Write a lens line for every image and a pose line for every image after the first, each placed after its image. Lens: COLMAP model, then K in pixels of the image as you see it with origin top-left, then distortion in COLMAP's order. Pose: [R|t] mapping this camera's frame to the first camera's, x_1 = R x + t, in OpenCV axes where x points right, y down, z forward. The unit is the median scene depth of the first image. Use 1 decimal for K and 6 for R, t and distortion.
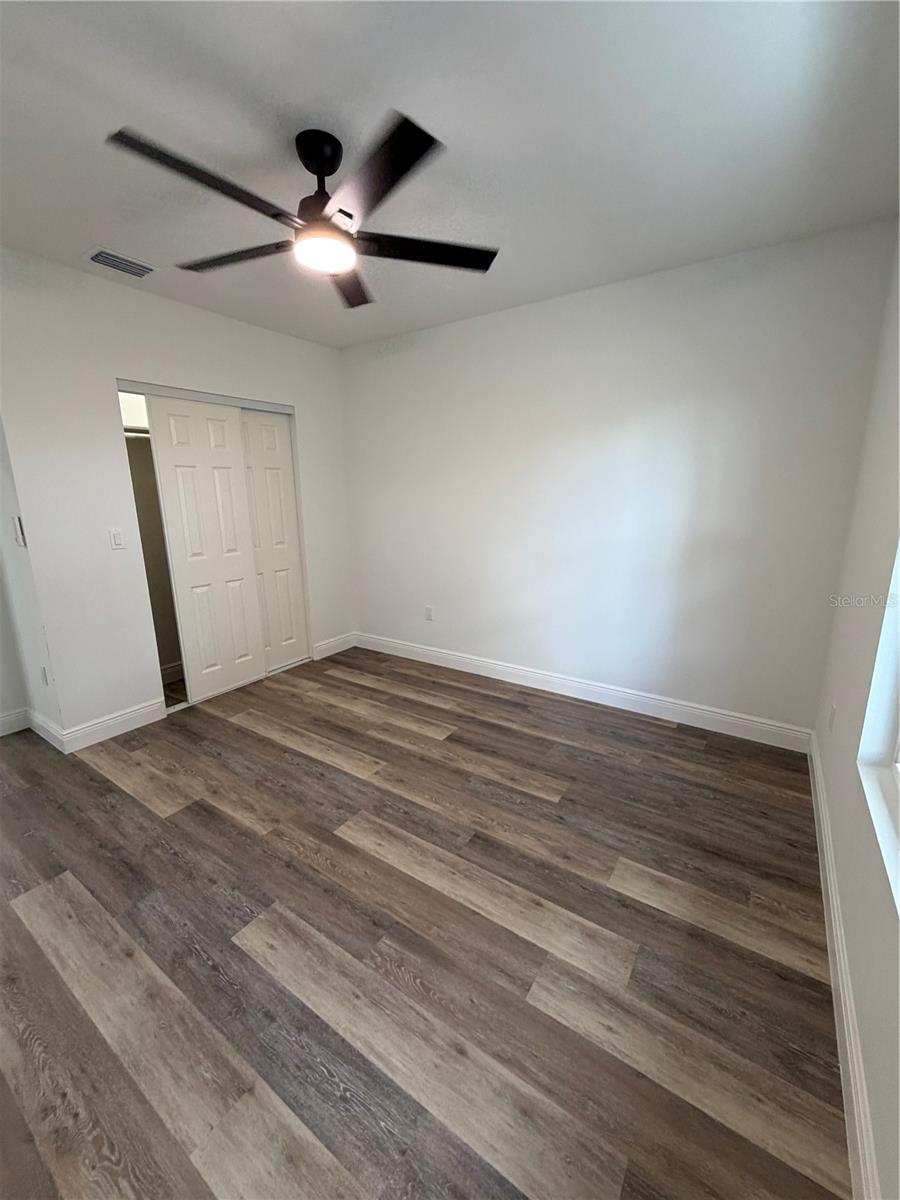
lens RADIAL K [[477.4, 0, 454.8], [0, 477.4, 604.5], [0, 0, 1]] dist [-0.000973, 0.000355]
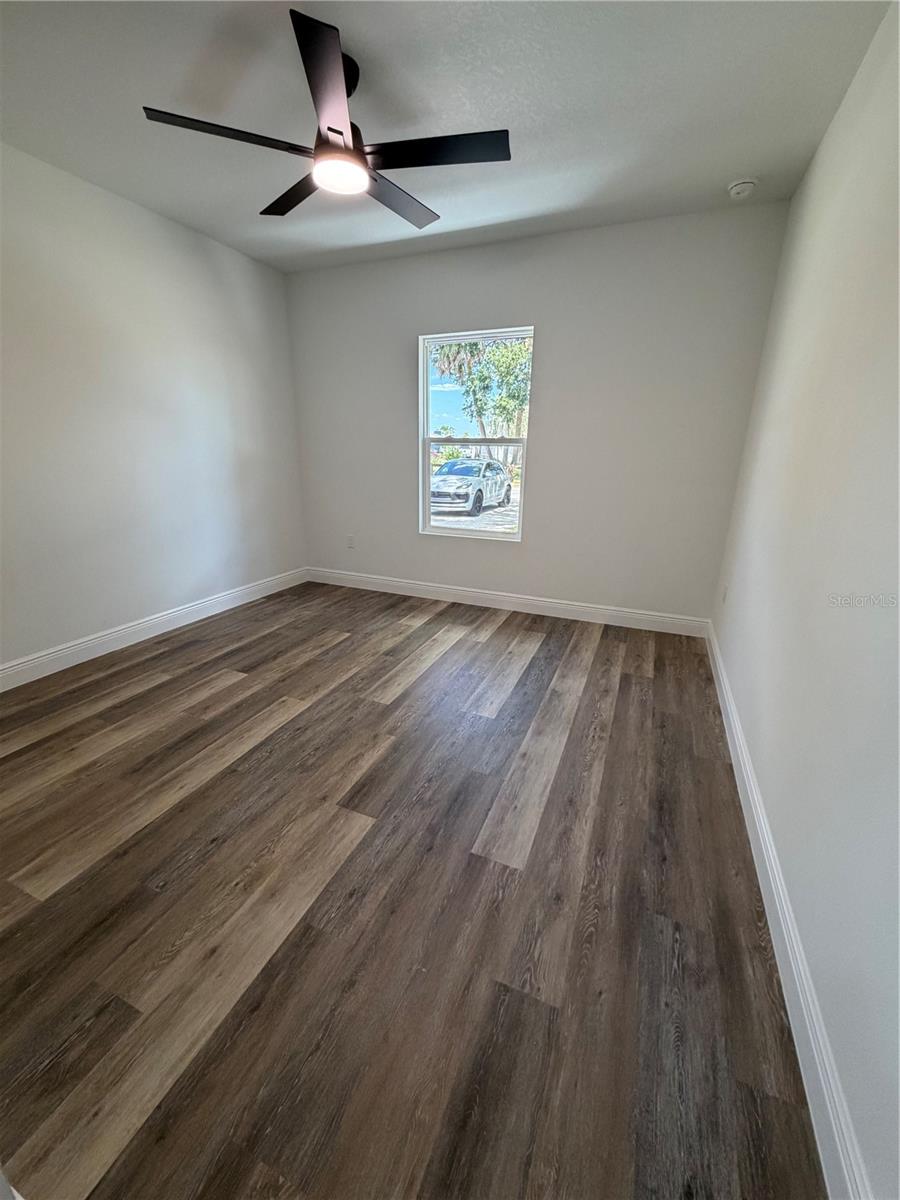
lens RADIAL K [[477.4, 0, 454.8], [0, 477.4, 604.5], [0, 0, 1]] dist [-0.000973, 0.000355]
pose [[-0.197219, -0.304402, 0.931904, -1.341891], [0.212407, 0.914726, 0.343743, -0.124308], [-0.957073, 0.265735, -0.115744, 0.931155]]
